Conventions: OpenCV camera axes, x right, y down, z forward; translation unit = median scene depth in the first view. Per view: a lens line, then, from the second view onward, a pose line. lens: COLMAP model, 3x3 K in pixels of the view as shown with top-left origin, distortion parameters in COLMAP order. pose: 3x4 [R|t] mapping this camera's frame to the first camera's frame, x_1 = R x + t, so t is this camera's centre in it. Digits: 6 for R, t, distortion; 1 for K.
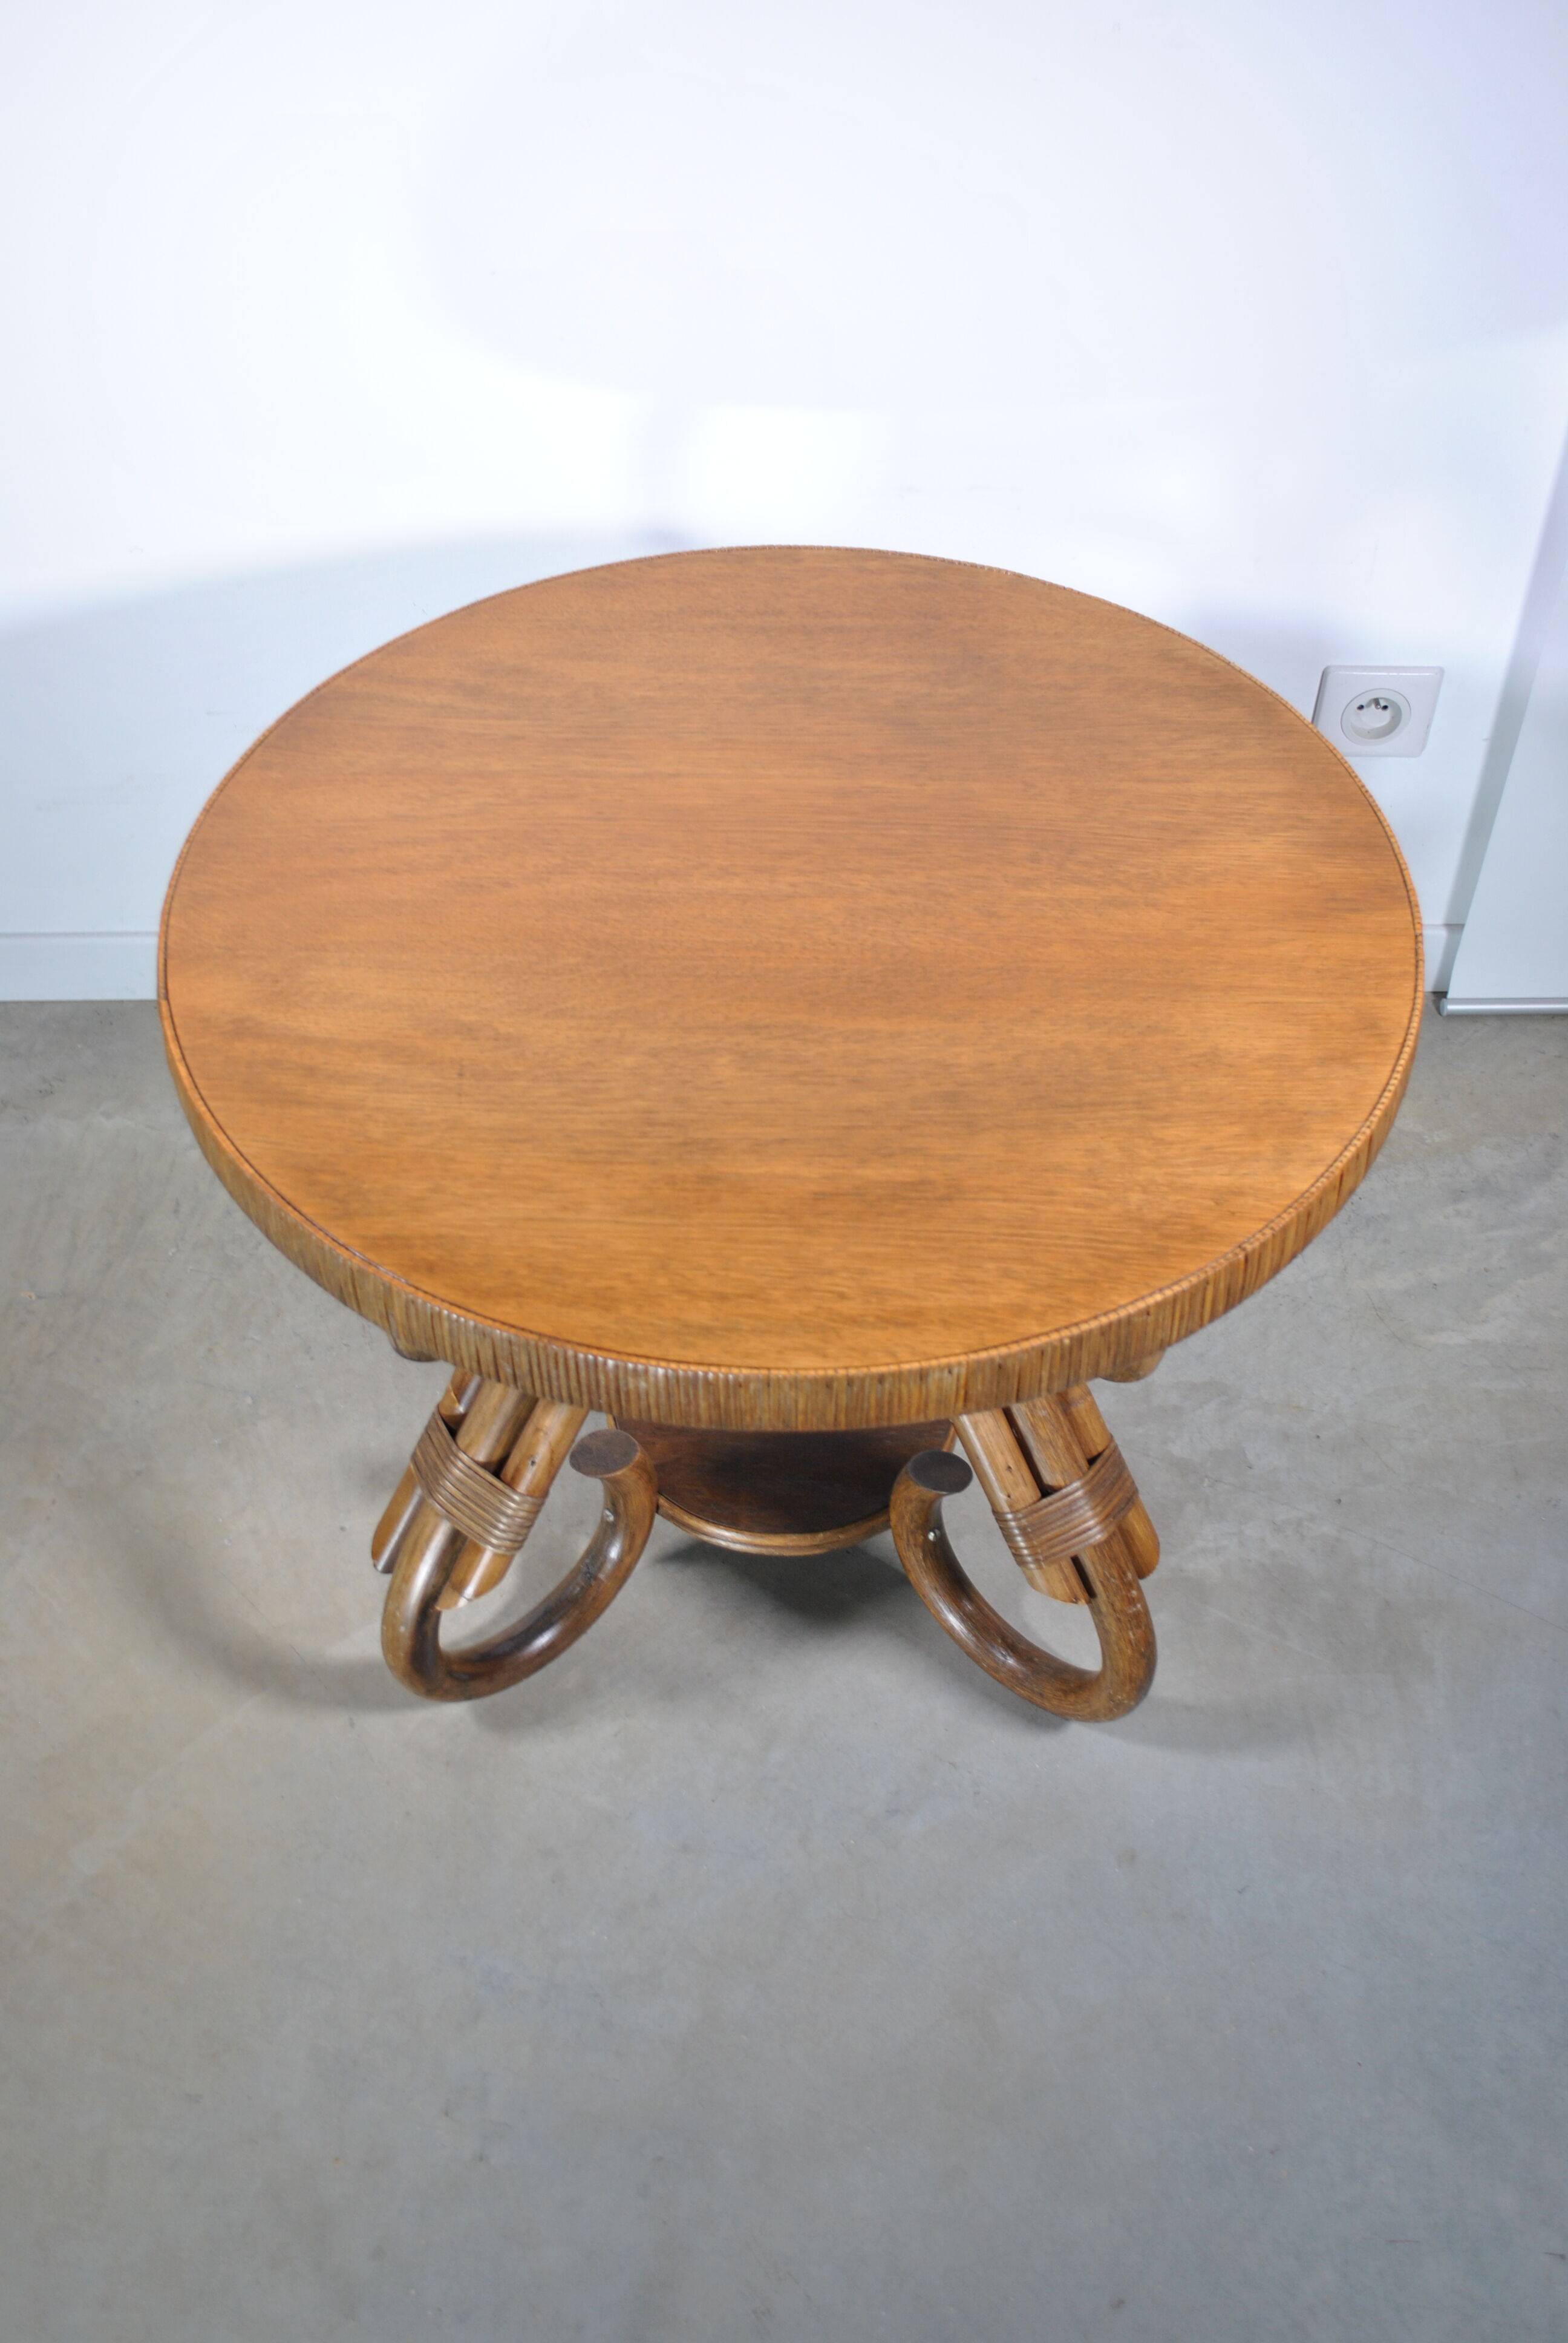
lens RADIAL K [[2430.7, 0, 769.0], [0, 2430.7, 1176.6], [0, 0, 1]] dist [-0.055373, 0.000000]
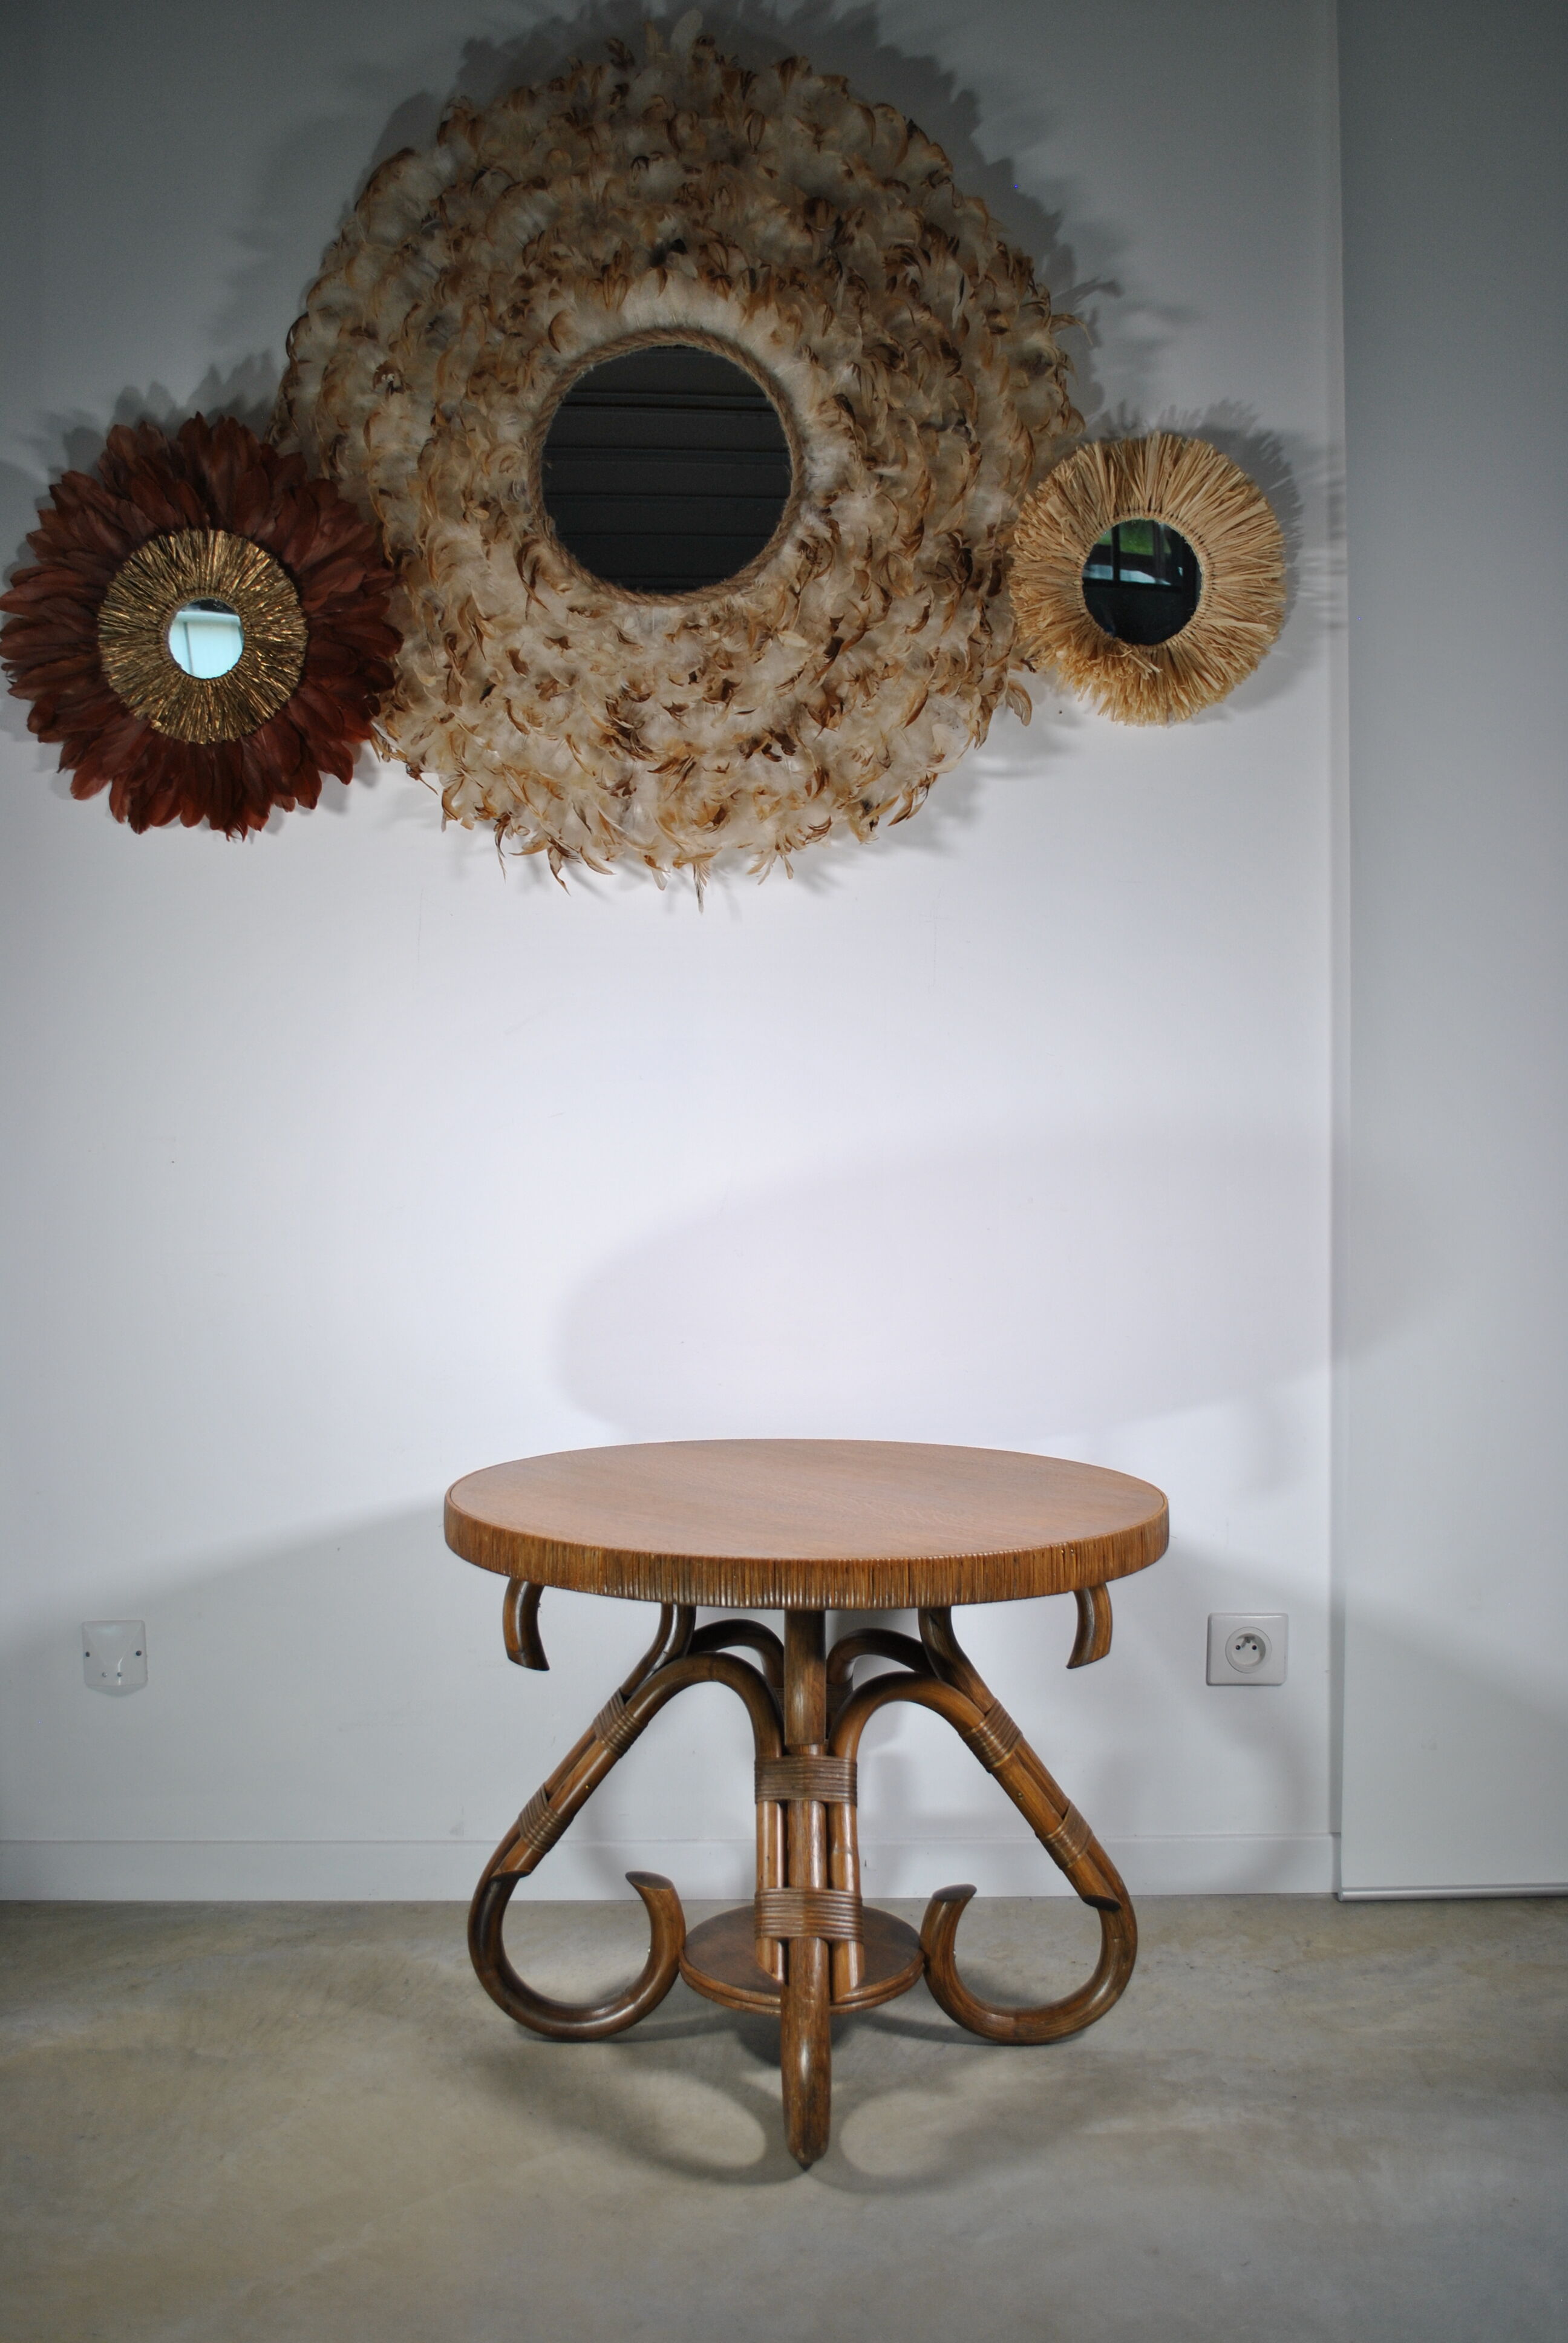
lens RADIAL K [[2239.5, 0, 777.4], [0, 2239.5, 1160.7], [0, 0, 1]] dist [-0.062523, 0.000000]
pose [[0.999983, -0.002696, -0.005085, -0.038629], [-0.001803, 0.692360, -0.721550, 0.692433], [0.005466, 0.721547, 0.692344, -0.203894]]
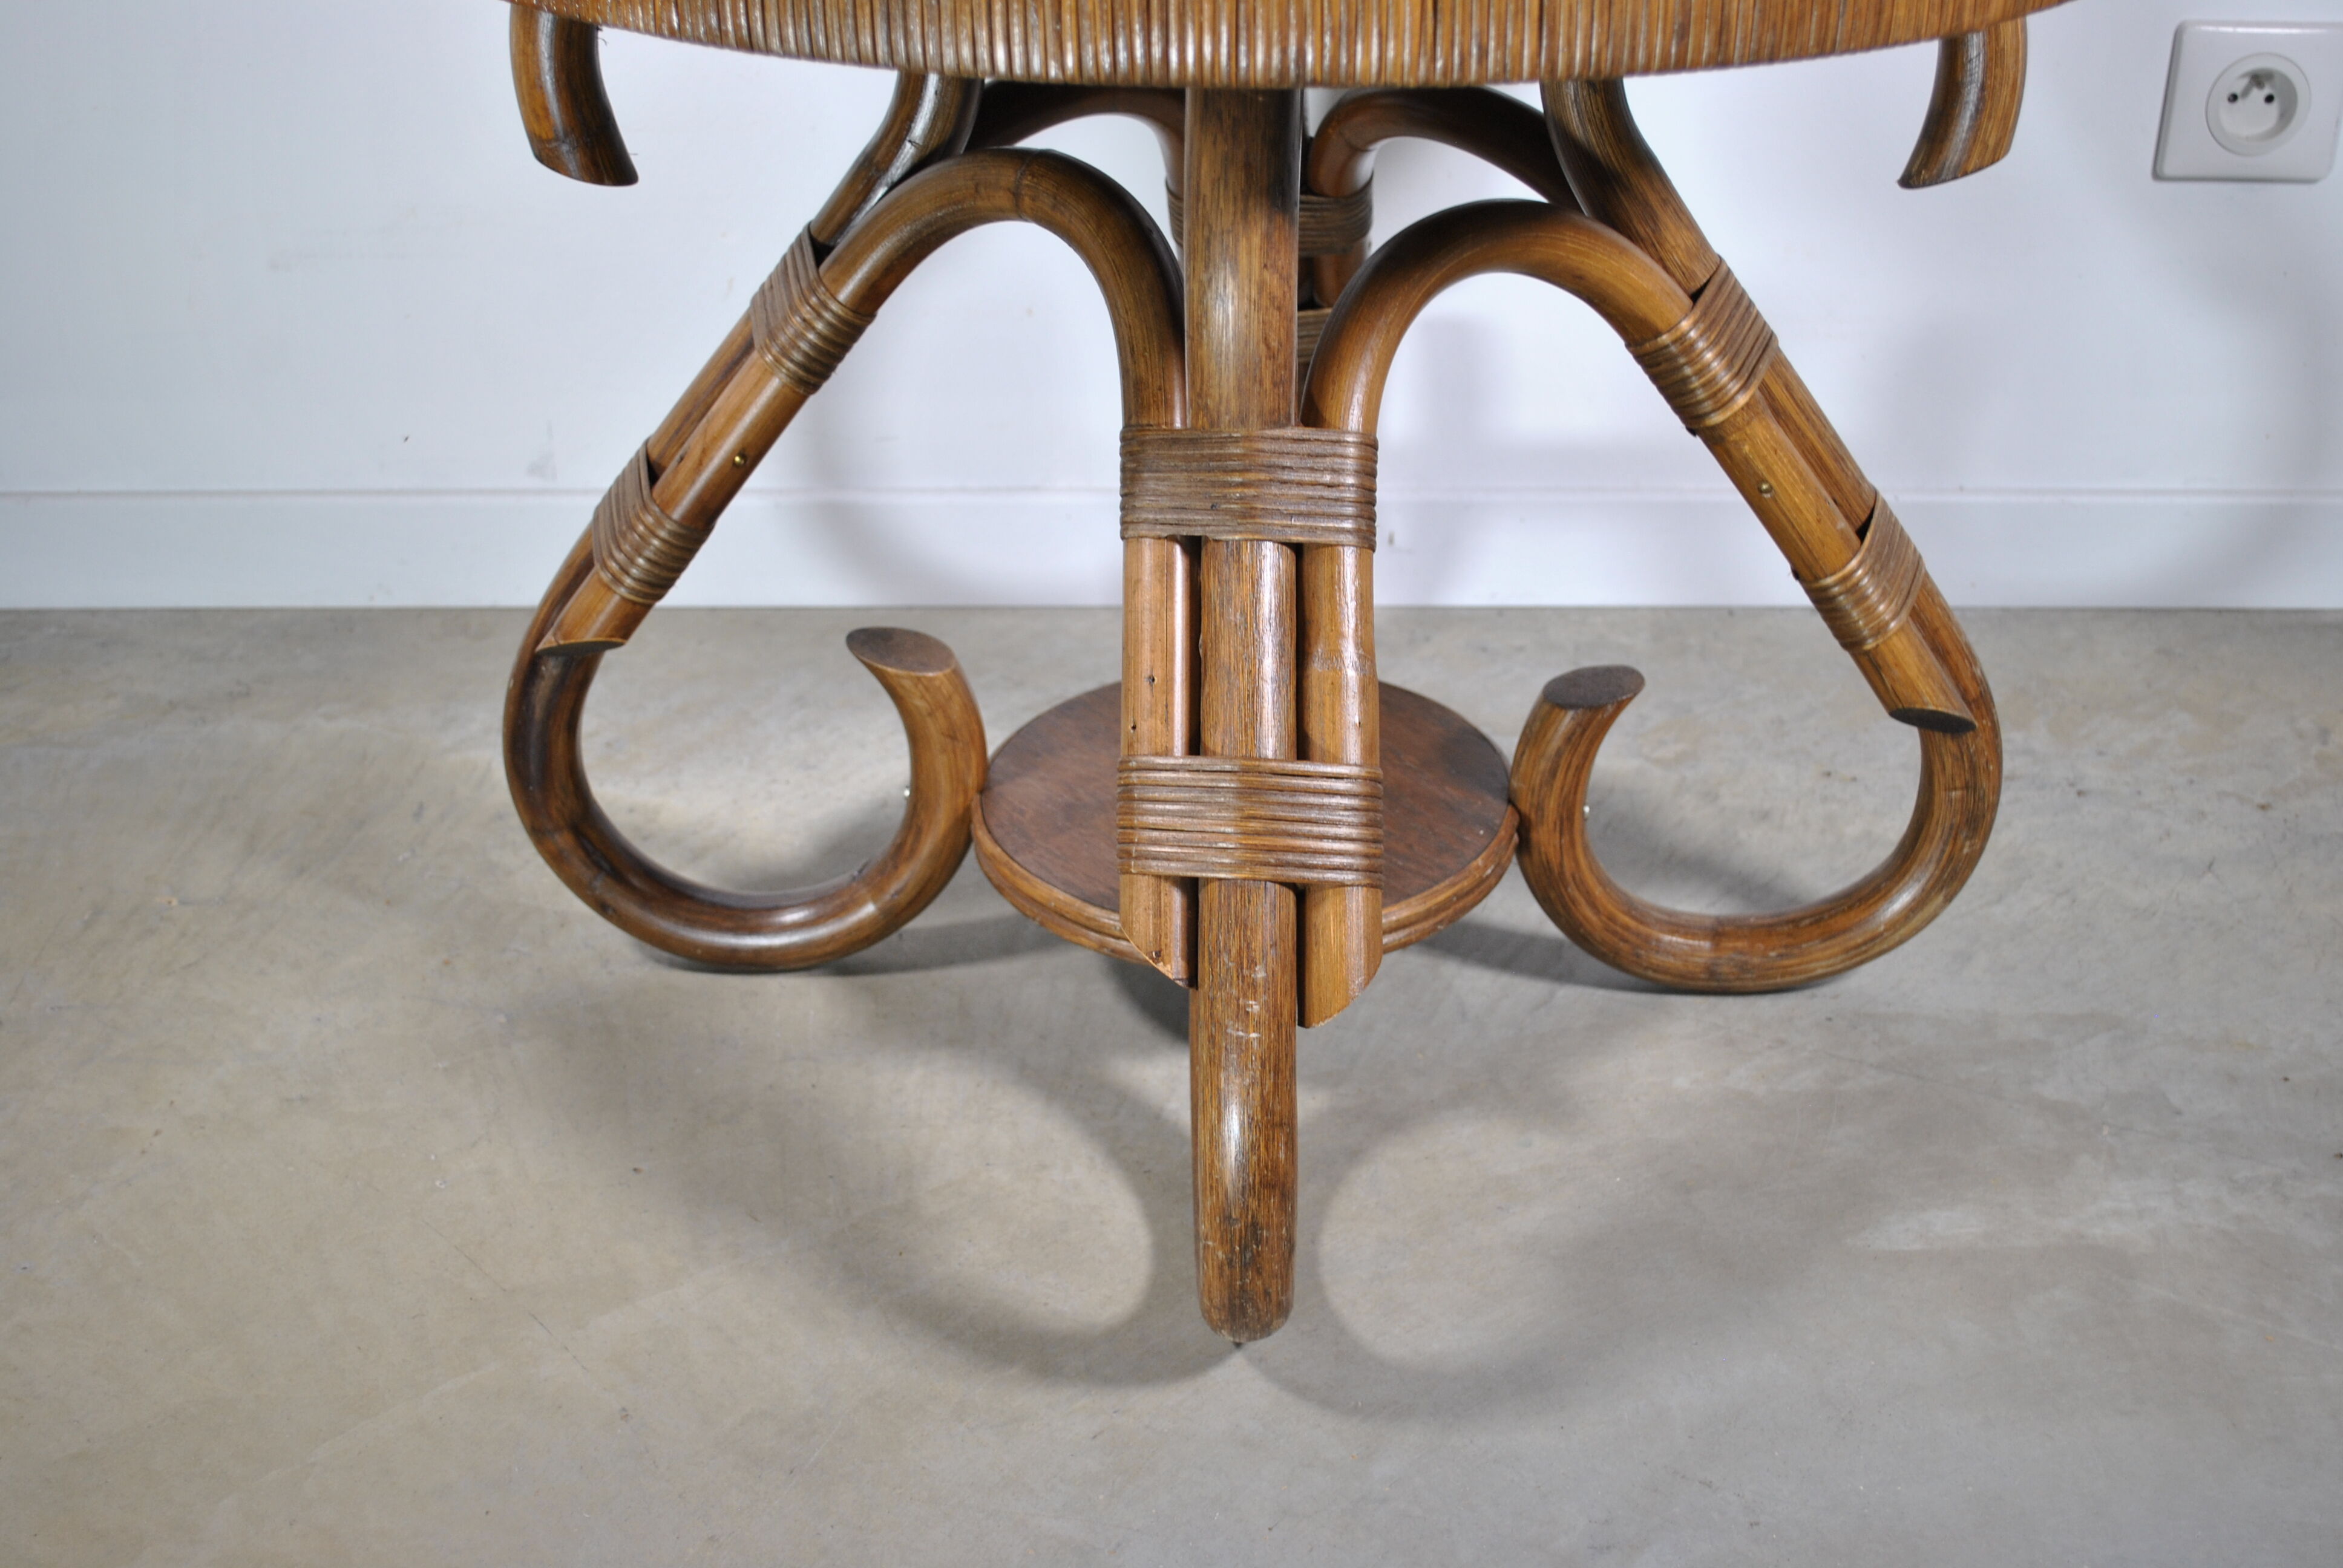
lens RADIAL K [[3127.4, 0, 1180.8], [0, 3127.4, 796.0], [0, 0, 1]] dist [-0.024864, 0.000000]
pose [[0.999433, 0.008773, -0.032518, -0.021466], [-0.018905, 0.945171, -0.326029, 0.325279], [0.027875, 0.326459, 0.944800, 0.273977]]
